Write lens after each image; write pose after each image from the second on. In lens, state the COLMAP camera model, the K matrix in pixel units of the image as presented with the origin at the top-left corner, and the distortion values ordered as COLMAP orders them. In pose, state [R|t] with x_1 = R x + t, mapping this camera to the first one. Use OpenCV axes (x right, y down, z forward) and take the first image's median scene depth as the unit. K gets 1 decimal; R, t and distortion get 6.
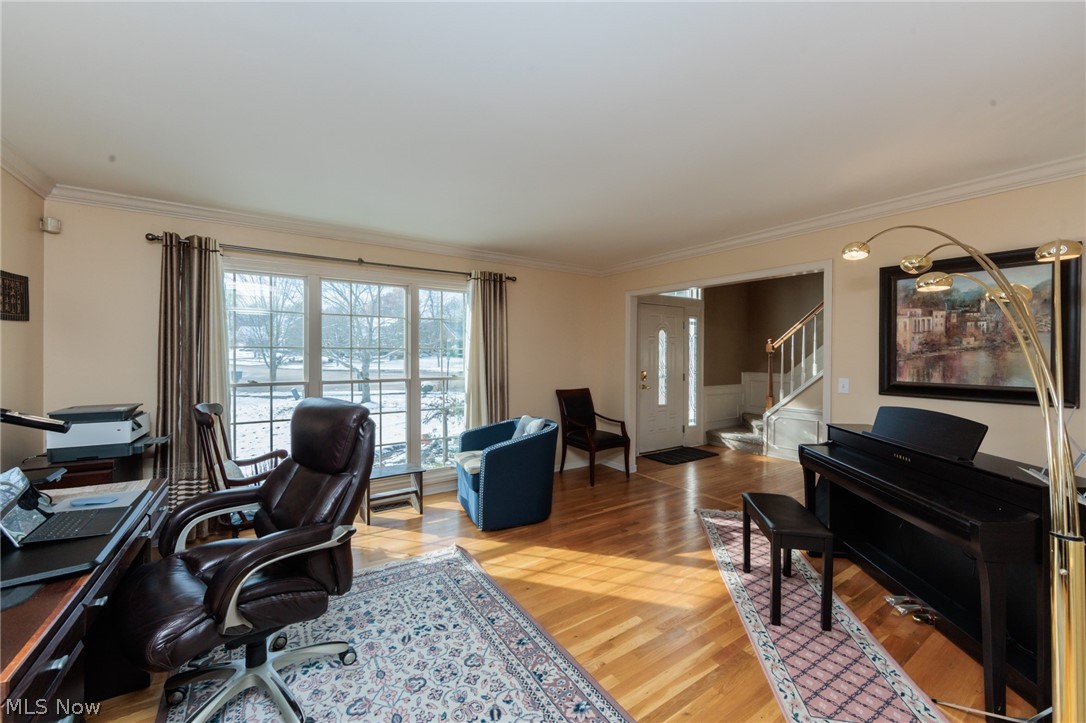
lens RADIAL K [[425.3, 0, 547.3], [0, 425.3, 355.8], [0, 0, 1]] dist [-0.002331, -0.000373]
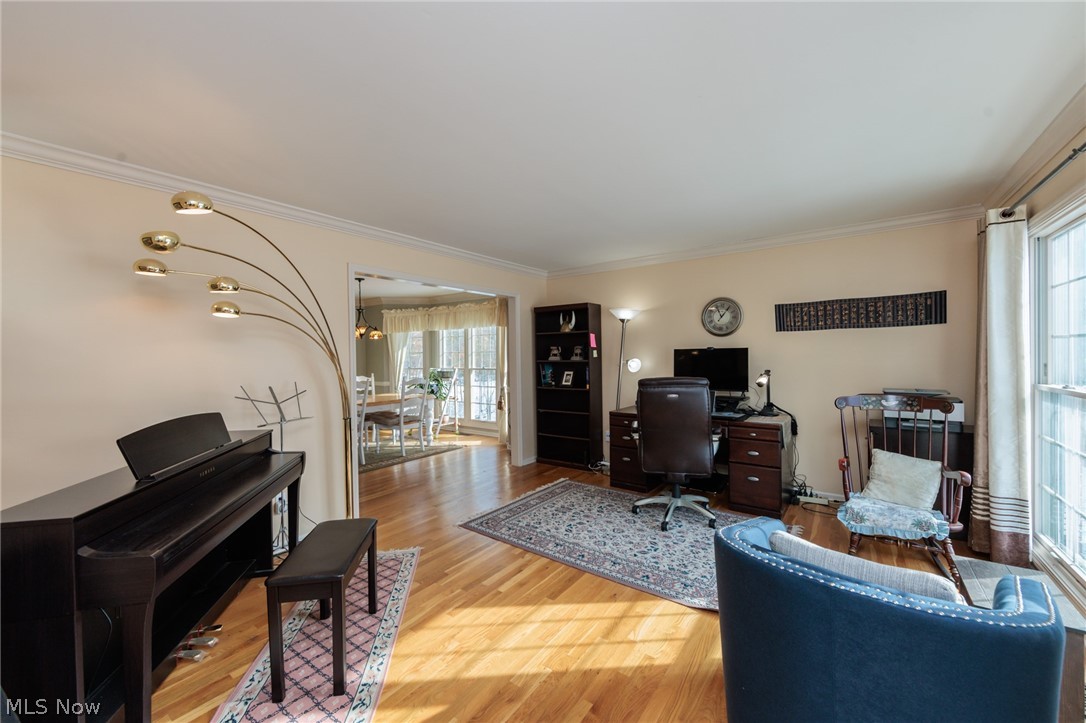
lens RADIAL K [[425.3, 0, 543.1], [0, 425.3, 362.0], [0, 0, 1]] dist [-0.002331, -0.000373]
pose [[-0.942697, 0.014011, -0.333356, 0.415150], [0.007728, 0.999767, 0.020166, 0.002669], [0.333561, 0.016434, -0.942585, 1.818202]]
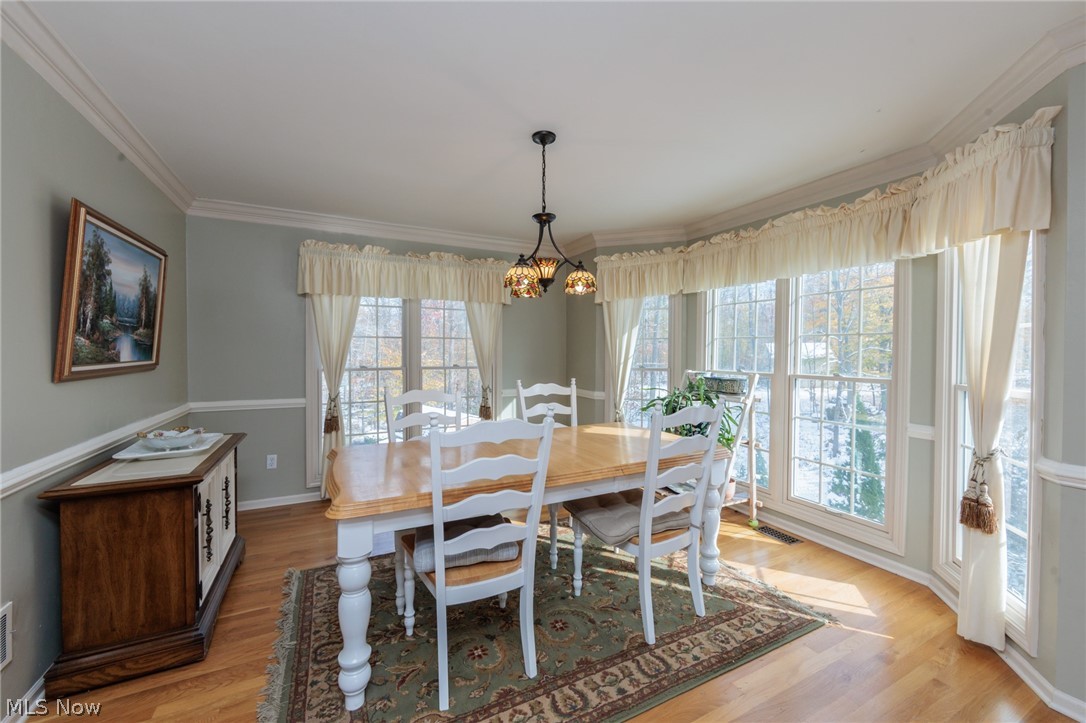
lens RADIAL K [[425.3, 0, 542.7], [0, 425.3, 355.3], [0, 0, 1]] dist [-0.002331, -0.000373]
pose [[-0.990974, -0.007276, 0.133855, 0.456970], [-0.005729, 0.999912, 0.011937, 0.037325], [-0.133930, 0.011062, -0.990929, 0.206171]]
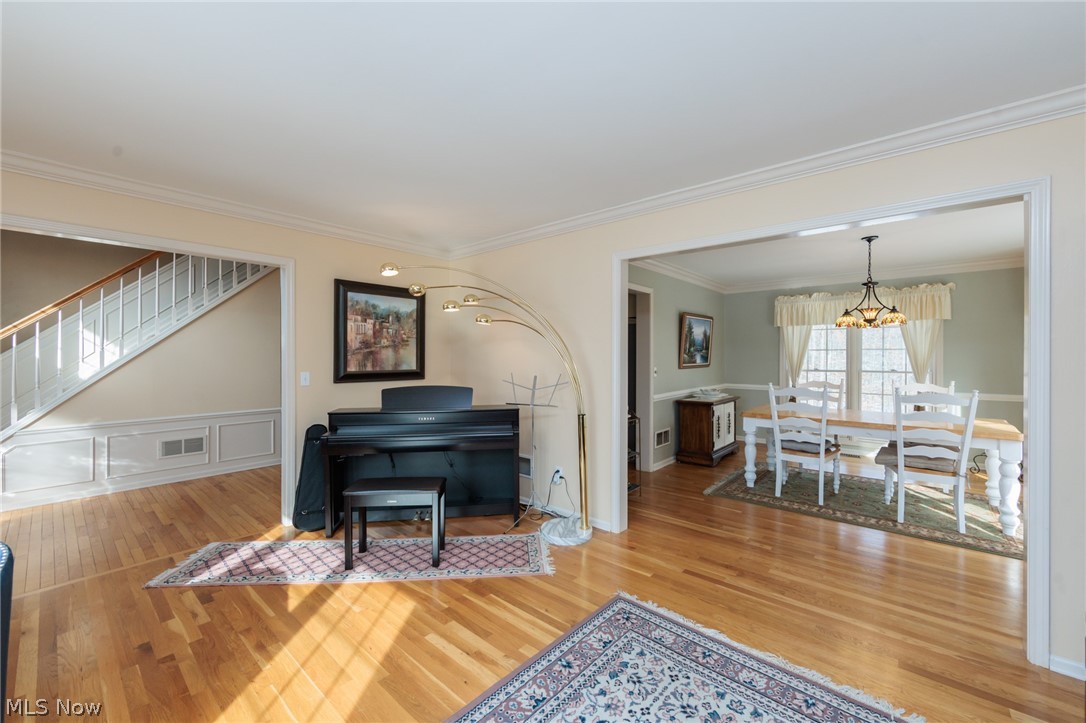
lens RADIAL K [[425.3, 0, 542.4], [0, 425.3, 356.3], [0, 0, 1]] dist [-0.002331, -0.000373]
pose [[-0.245600, -0.005656, 0.969355, -0.639182], [0.003108, 0.999973, 0.006621, 0.009751], [-0.969366, 0.004639, -0.245576, 0.867094]]
